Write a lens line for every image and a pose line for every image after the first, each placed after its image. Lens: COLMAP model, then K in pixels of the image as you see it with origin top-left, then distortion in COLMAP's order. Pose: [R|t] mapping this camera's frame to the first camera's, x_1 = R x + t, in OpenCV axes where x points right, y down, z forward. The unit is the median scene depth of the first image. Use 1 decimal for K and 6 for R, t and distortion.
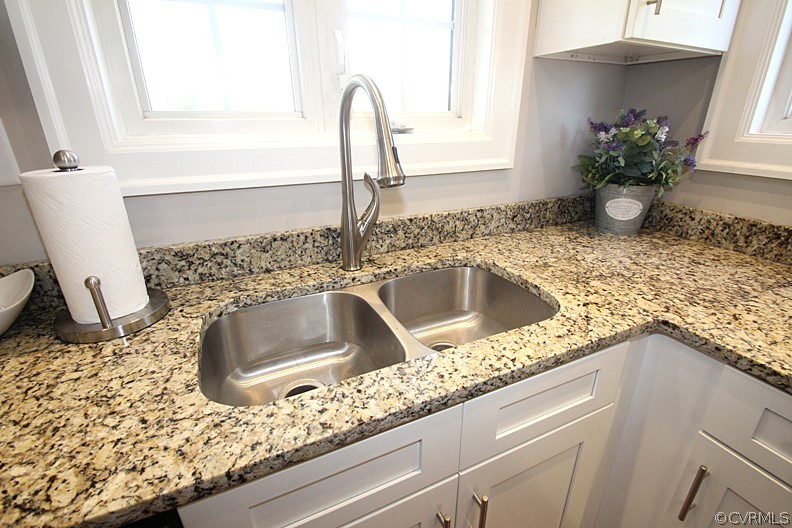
lens RADIAL K [[364.6, 0, 396.5], [0, 364.6, 263.9], [0, 0, 1]] dist [-0.014975, -0.002505]
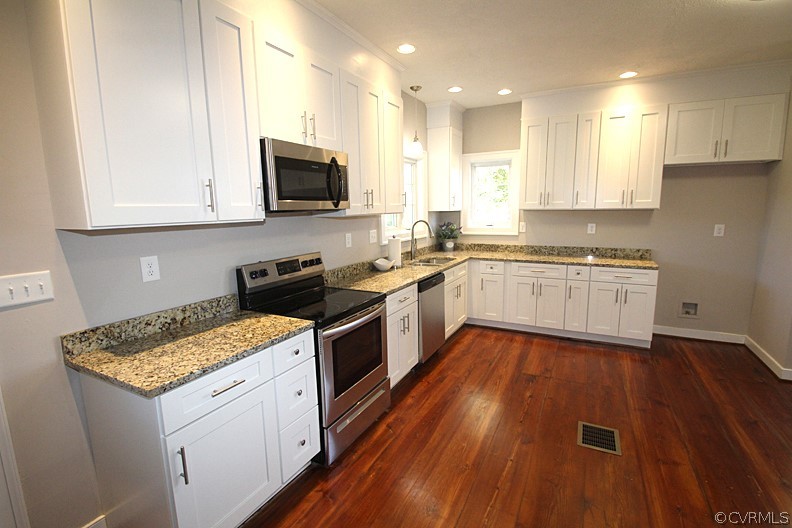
lens RADIAL K [[364.6, 0, 393.4], [0, 364.6, 264.1], [0, 0, 1]] dist [-0.014975, -0.002505]
pose [[0.807426, -0.097701, 0.581823, -2.467986], [0.227147, 0.961649, -0.153741, 0.582607], [-0.544489, 0.256293, 0.798652, -2.010433]]
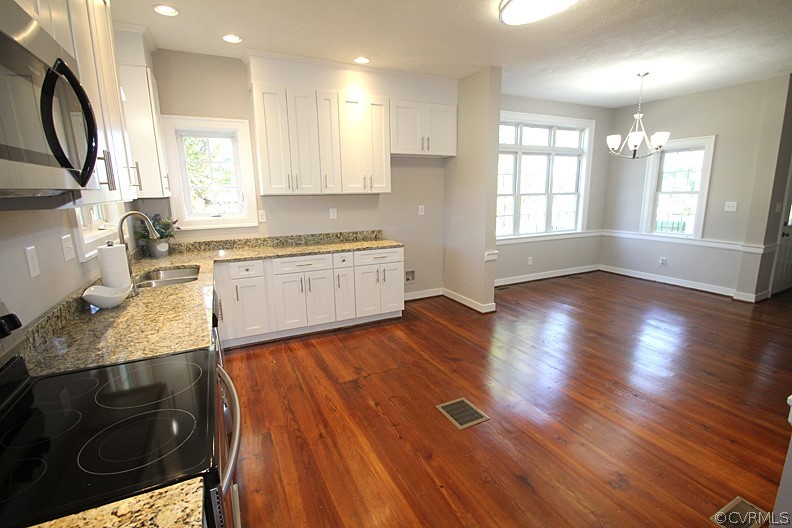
lens RADIAL K [[364.6, 0, 398.1], [0, 364.6, 266.6], [0, 0, 1]] dist [-0.014975, -0.002505]
pose [[-0.019580, -0.200141, 0.979571, -2.354049], [0.376322, 0.906232, 0.192679, 0.136919], [-0.926282, 0.372407, 0.057573, -0.842446]]
